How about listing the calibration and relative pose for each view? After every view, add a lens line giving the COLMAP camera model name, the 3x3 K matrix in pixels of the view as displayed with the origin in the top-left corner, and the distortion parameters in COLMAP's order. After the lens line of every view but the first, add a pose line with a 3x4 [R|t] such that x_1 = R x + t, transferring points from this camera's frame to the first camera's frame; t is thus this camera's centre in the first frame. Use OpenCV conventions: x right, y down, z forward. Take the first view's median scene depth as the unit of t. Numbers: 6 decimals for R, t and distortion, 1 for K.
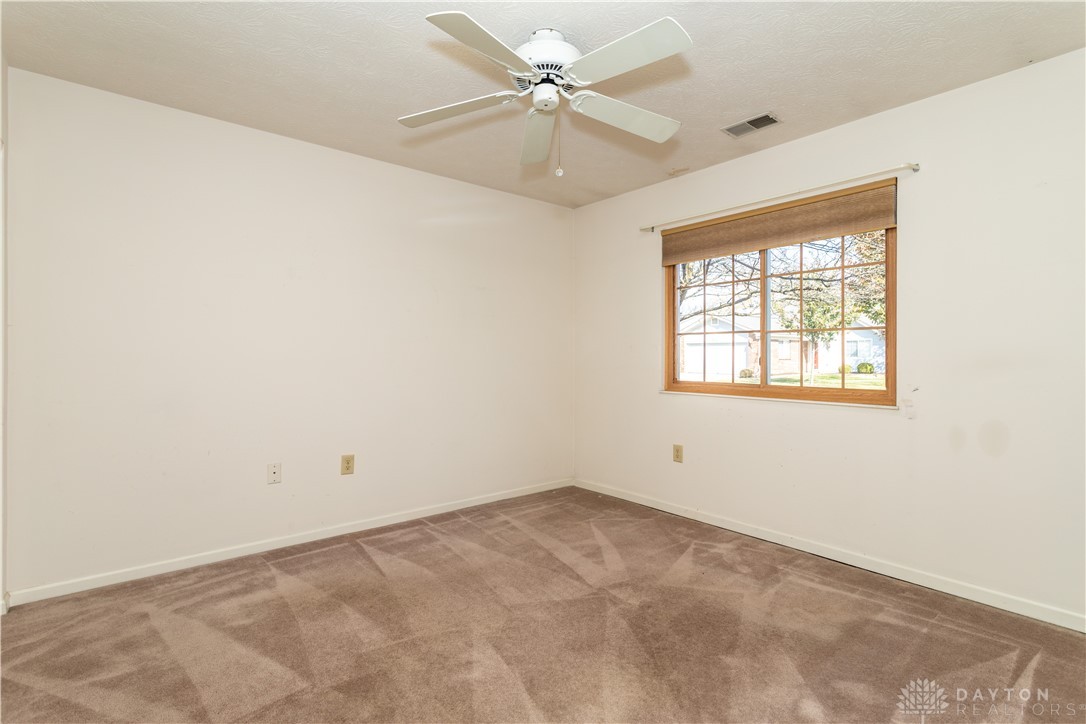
lens RADIAL K [[516.4, 0, 543.8], [0, 516.4, 355.6], [0, 0, 1]] dist [0.002367, -0.000095]
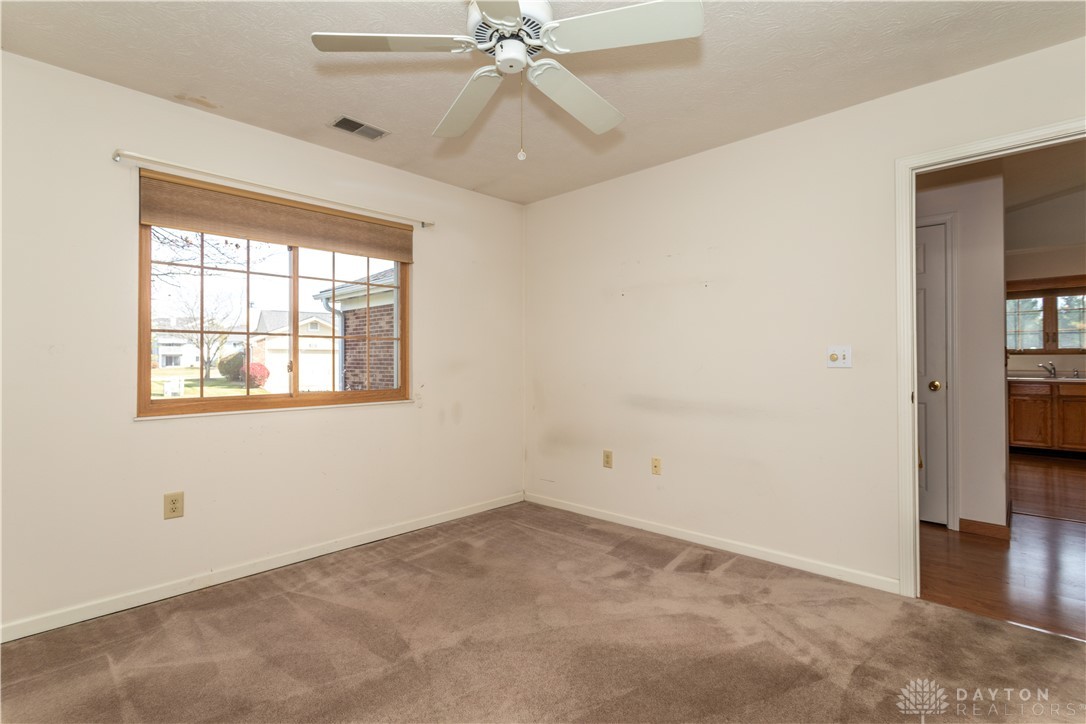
lens RADIAL K [[516.4, 0, 543.1], [0, 516.4, 357.7], [0, 0, 1]] dist [0.002367, -0.000095]
pose [[-0.114369, 0.004780, 0.993427, -0.563988], [0.003935, 0.999983, -0.004359, -0.001706], [-0.993431, 0.003410, -0.114386, 0.699870]]
